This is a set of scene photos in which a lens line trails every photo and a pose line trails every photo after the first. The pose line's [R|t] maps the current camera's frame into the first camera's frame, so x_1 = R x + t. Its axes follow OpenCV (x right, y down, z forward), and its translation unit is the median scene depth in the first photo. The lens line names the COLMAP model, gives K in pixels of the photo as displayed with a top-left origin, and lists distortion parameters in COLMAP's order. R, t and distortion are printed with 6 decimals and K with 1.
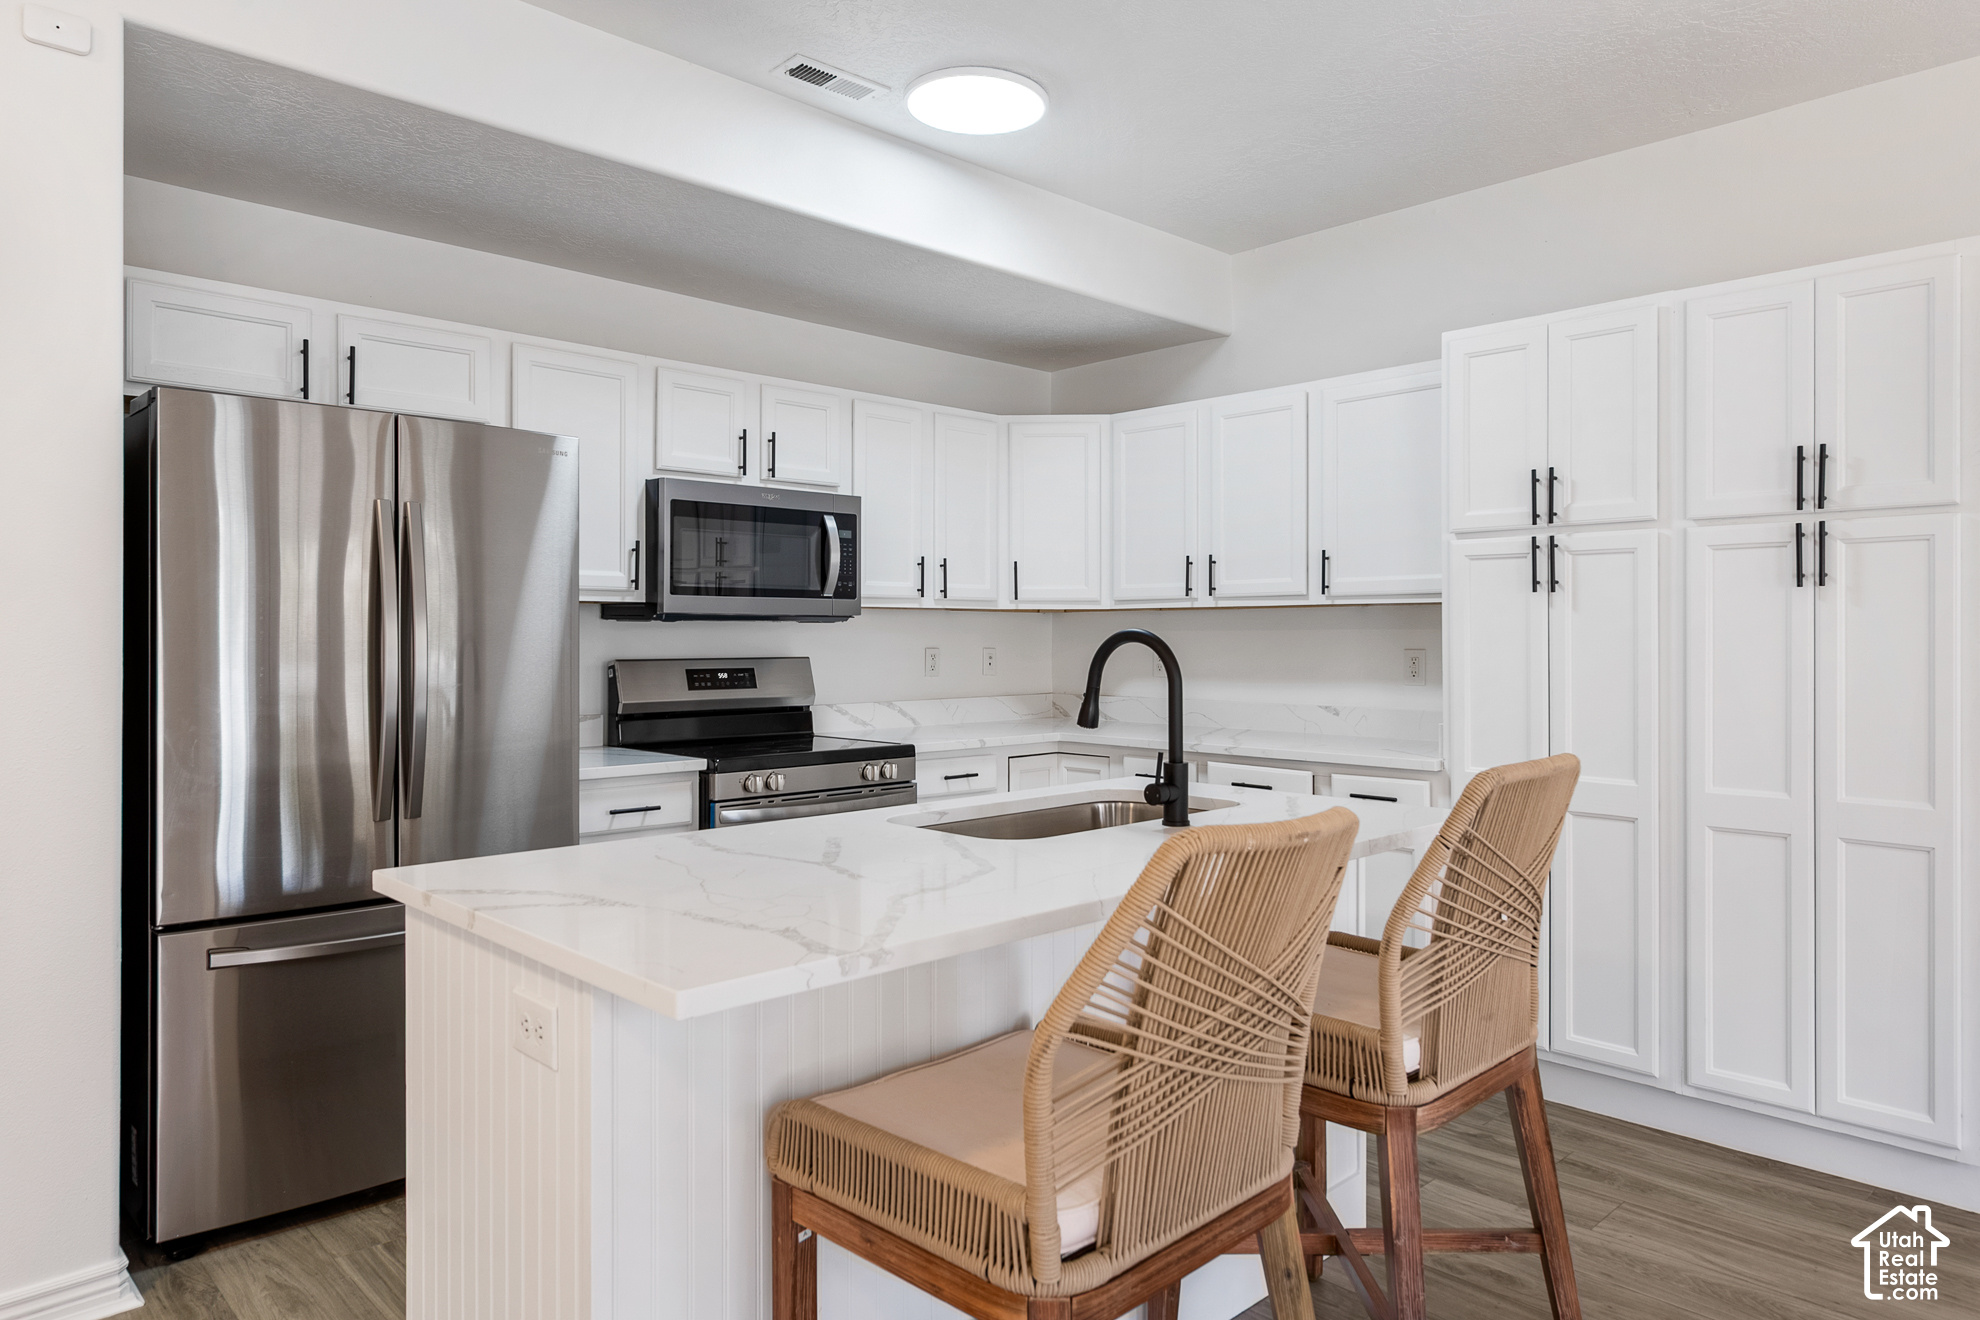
lens RADIAL K [[1258.2, 0, 988.8], [0, 1258.2, 648.3], [0, 0, 1]] dist [0.001500, 0.000156]
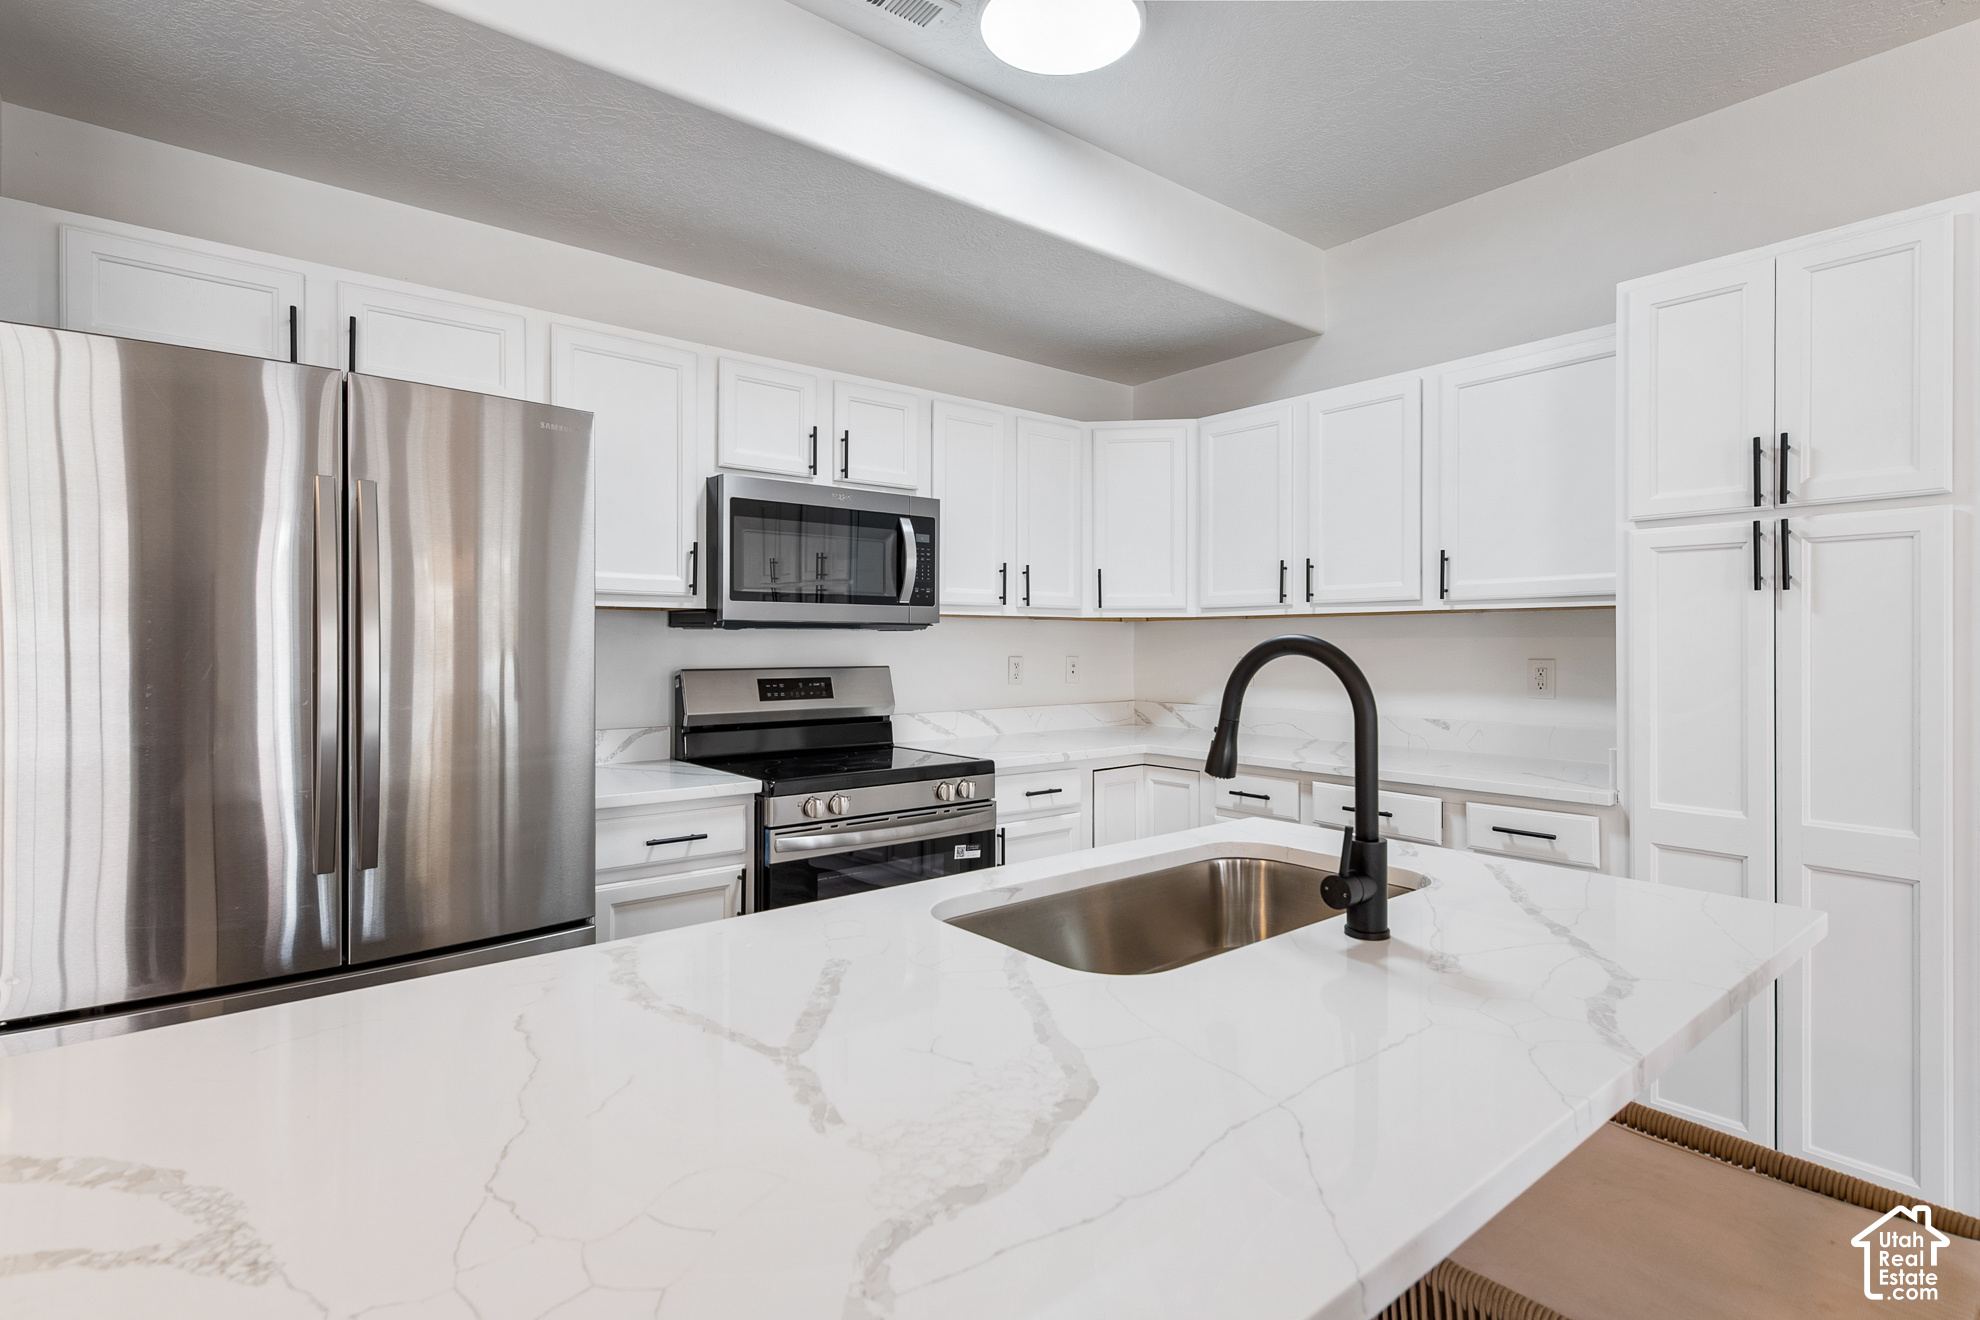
lens RADIAL K [[965.7, 0, 979.9], [0, 965.7, 650.1], [0, 0, 1]] dist [0.000025, -0.000151]
pose [[0.995886, 0.000442, -0.090618, -0.004200], [-0.000743, 0.999994, -0.003287, -0.003343], [0.090616, 0.003340, 0.995880, 0.283136]]
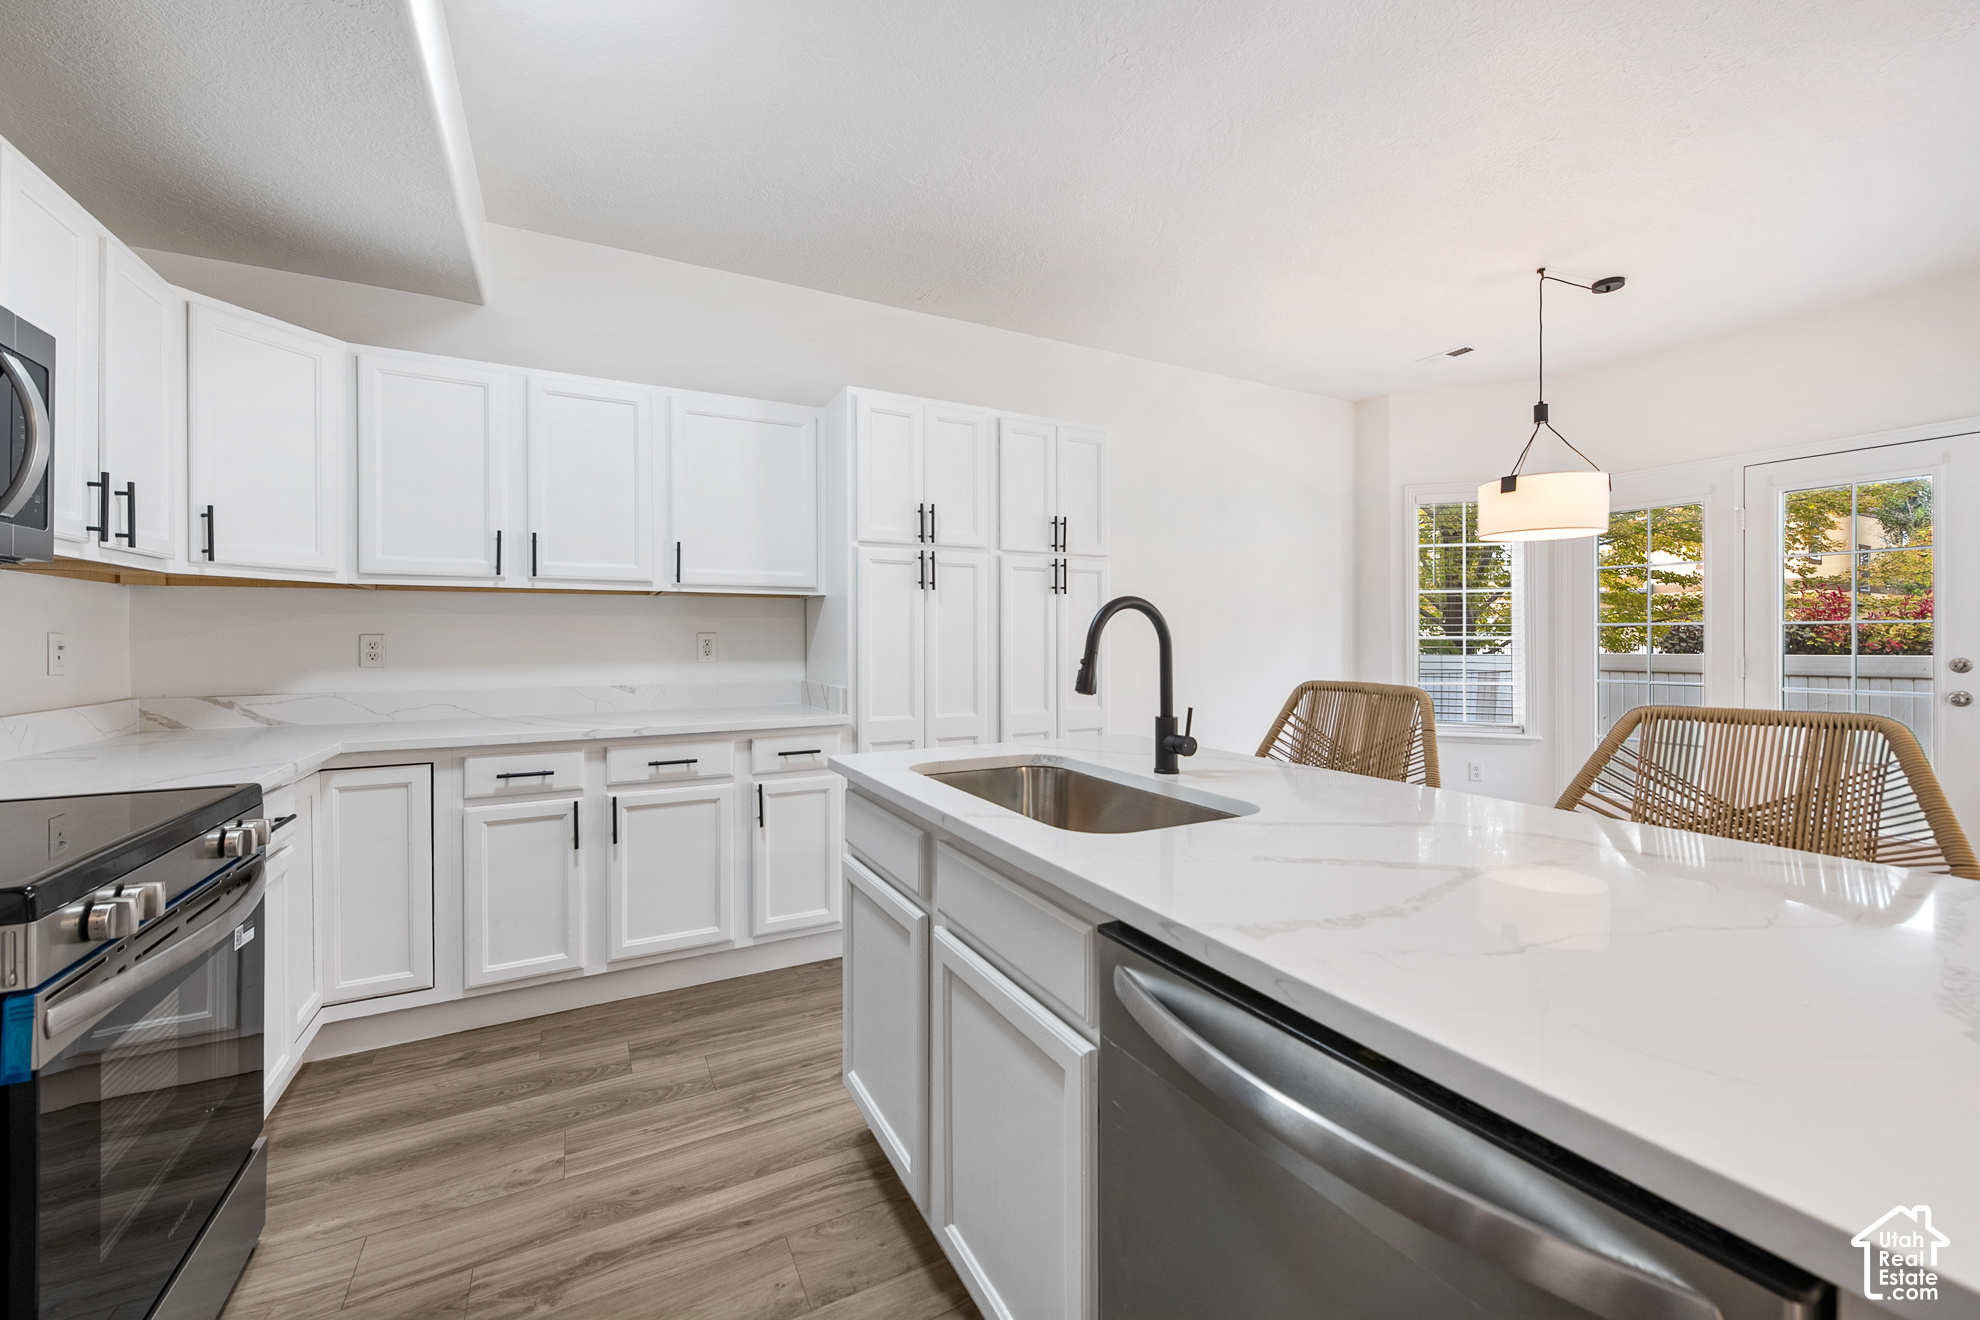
lens RADIAL K [[784.5, 0, 992.4], [0, 784.5, 641.7], [0, 0, 1]] dist [0.008075, -0.001020]
pose [[0.274658, -0.004107, 0.961533, -0.335516], [0.012074, 0.999927, 0.000822, 0.012684], [-0.961466, 0.011384, 0.274688, 0.563288]]
